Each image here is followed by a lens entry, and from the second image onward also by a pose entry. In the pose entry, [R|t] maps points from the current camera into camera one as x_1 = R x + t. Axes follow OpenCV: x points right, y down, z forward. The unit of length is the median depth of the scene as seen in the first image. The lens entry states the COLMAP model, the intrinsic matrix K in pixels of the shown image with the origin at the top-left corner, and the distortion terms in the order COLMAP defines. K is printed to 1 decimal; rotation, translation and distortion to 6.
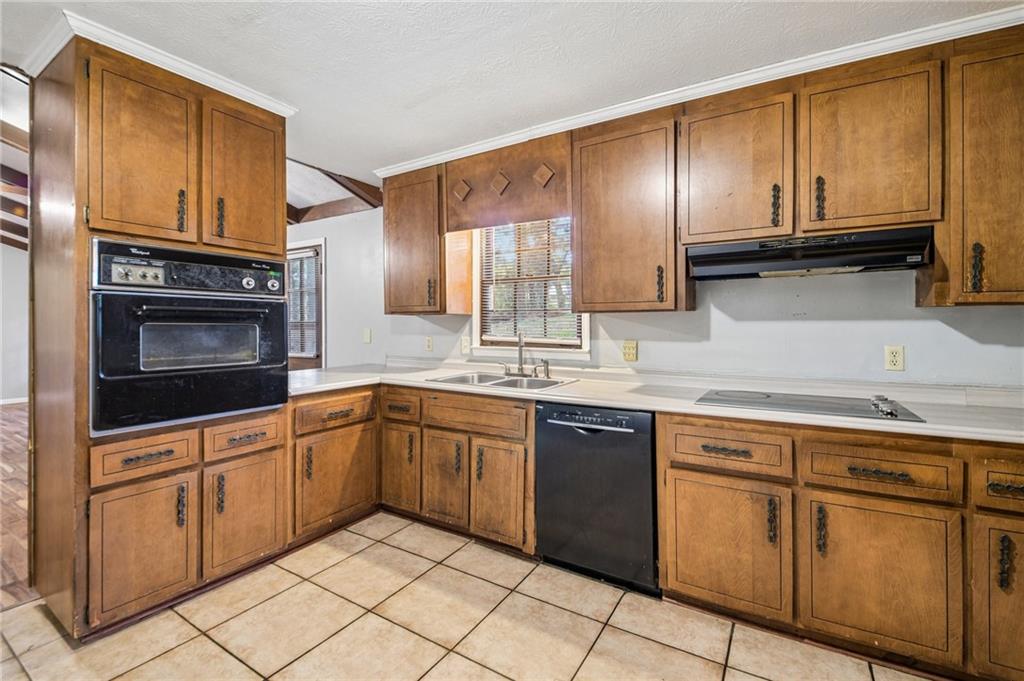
lens RADIAL K [[449.9, 0, 512.7], [0, 449.9, 320.3], [0, 0, 1]] dist [0.067106, -0.043286]
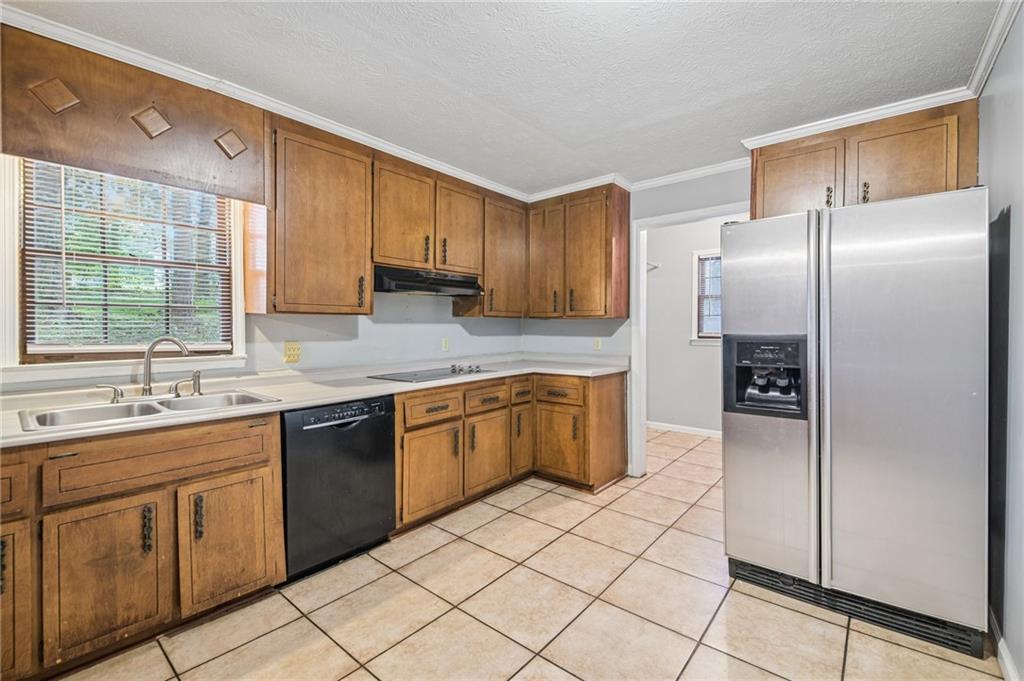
lens RADIAL K [[441.0, 0, 519.2], [0, 441.0, 328.3], [0, 0, 1]] dist [0.063876, -0.044818]
pose [[0.151184, -0.004275, 0.988496, -0.744443], [-0.004866, 0.999975, 0.005068, 0.007420], [-0.988494, -0.005577, 0.151160, 0.401072]]
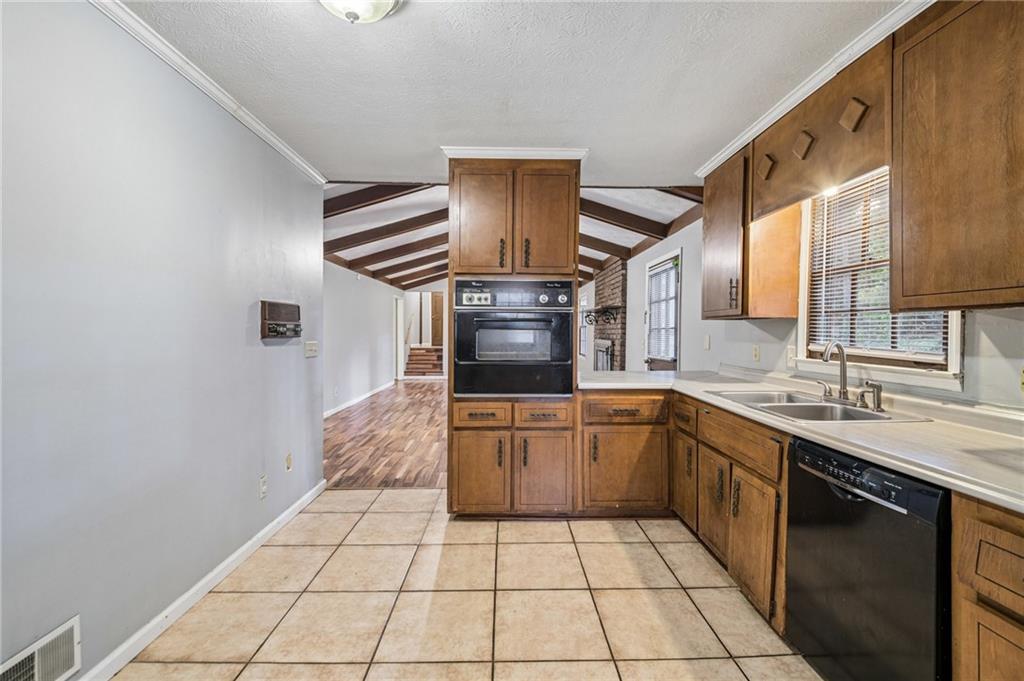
lens RADIAL K [[441.0, 0, 519.2], [0, 441.0, 328.3], [0, 0, 1]] dist [0.063876, -0.044818]
pose [[0.553124, -0.002225, -0.833096, 0.414210], [0.006038, 0.999981, 0.001338, 0.001831], [0.833077, -0.005771, 0.553127, 0.222937]]
